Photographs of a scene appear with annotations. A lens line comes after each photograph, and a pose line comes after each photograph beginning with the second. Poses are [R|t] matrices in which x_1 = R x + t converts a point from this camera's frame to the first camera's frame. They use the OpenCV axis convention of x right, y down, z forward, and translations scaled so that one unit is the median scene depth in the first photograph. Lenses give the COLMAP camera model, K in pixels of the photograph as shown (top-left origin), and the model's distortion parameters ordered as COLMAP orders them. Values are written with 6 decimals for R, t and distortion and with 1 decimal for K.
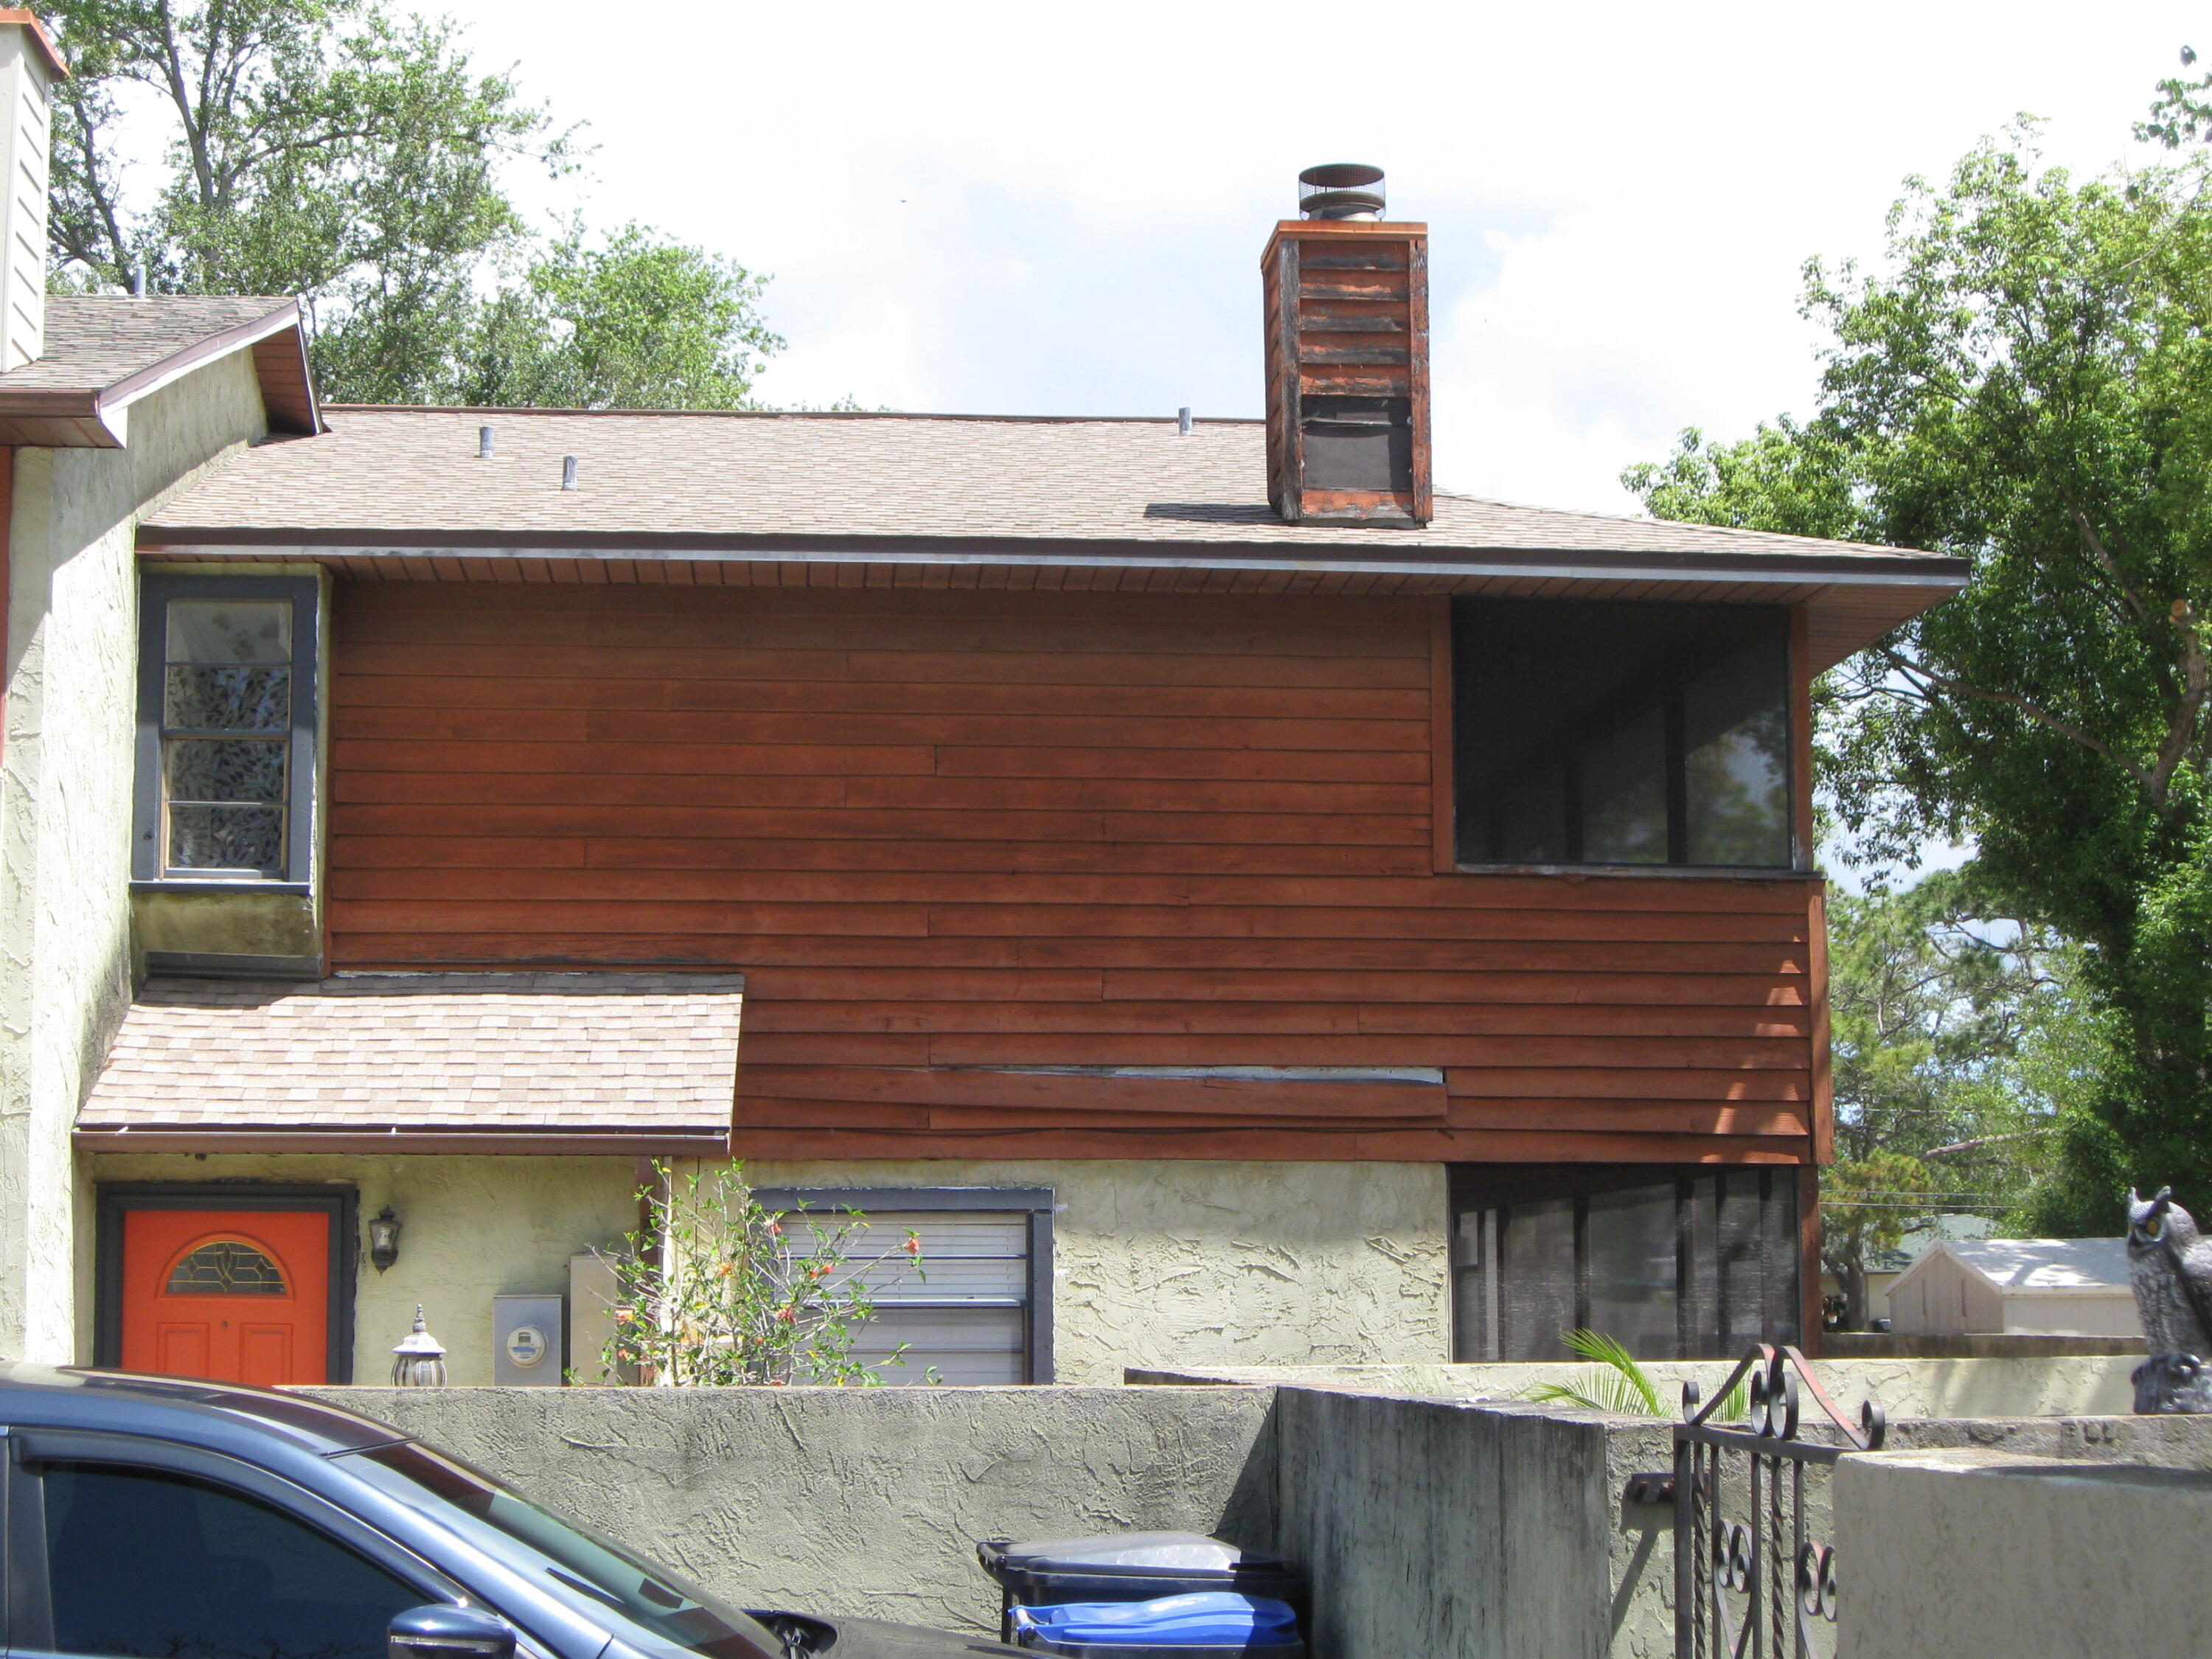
lens RADIAL K [[3843.1, 0, 1105.9], [0, 3843.1, 829.7], [0, 0, 1]] dist [-0.205969, 0.000000]
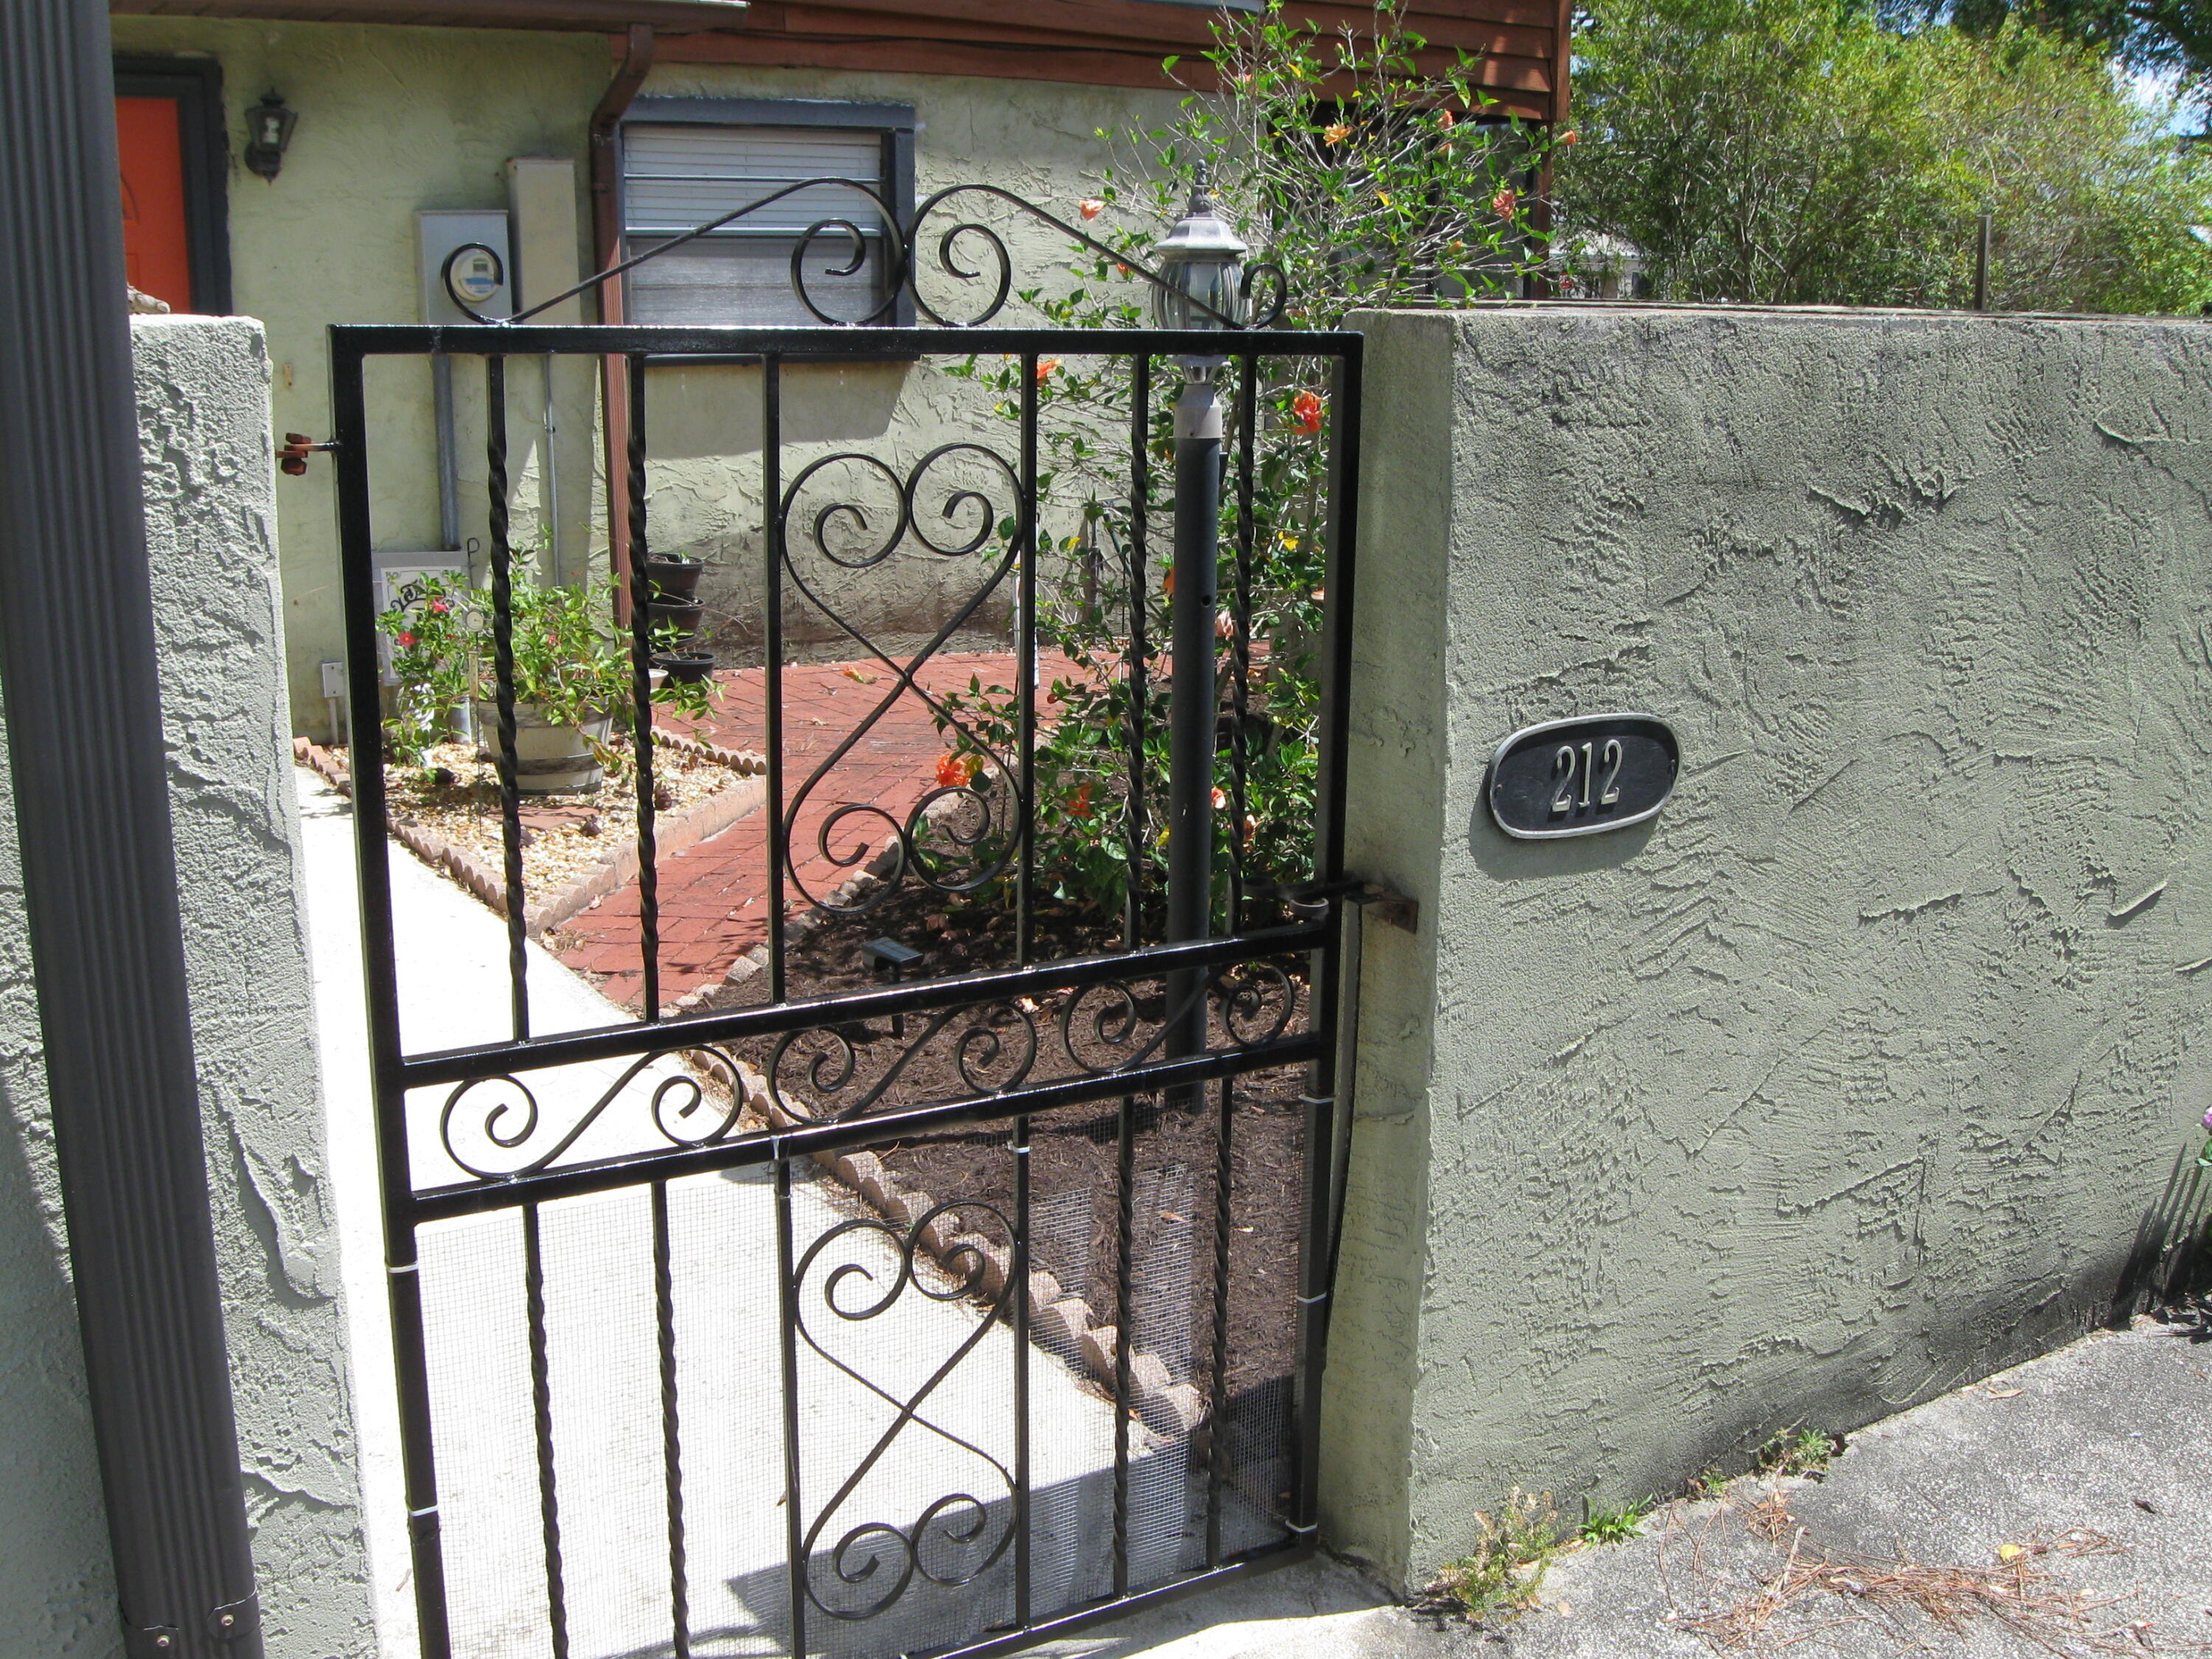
lens RADIAL K [[2271.3, 0, 1105.6], [0, 2271.3, 833.0], [0, 0, 1]] dist [-0.121658, 0.000000]
pose [[0.886324, -0.101753, 0.451748, -0.230998], [-0.064649, 0.938815, 0.338301, 0.072912], [-0.458530, -0.329049, 0.825516, 0.484512]]
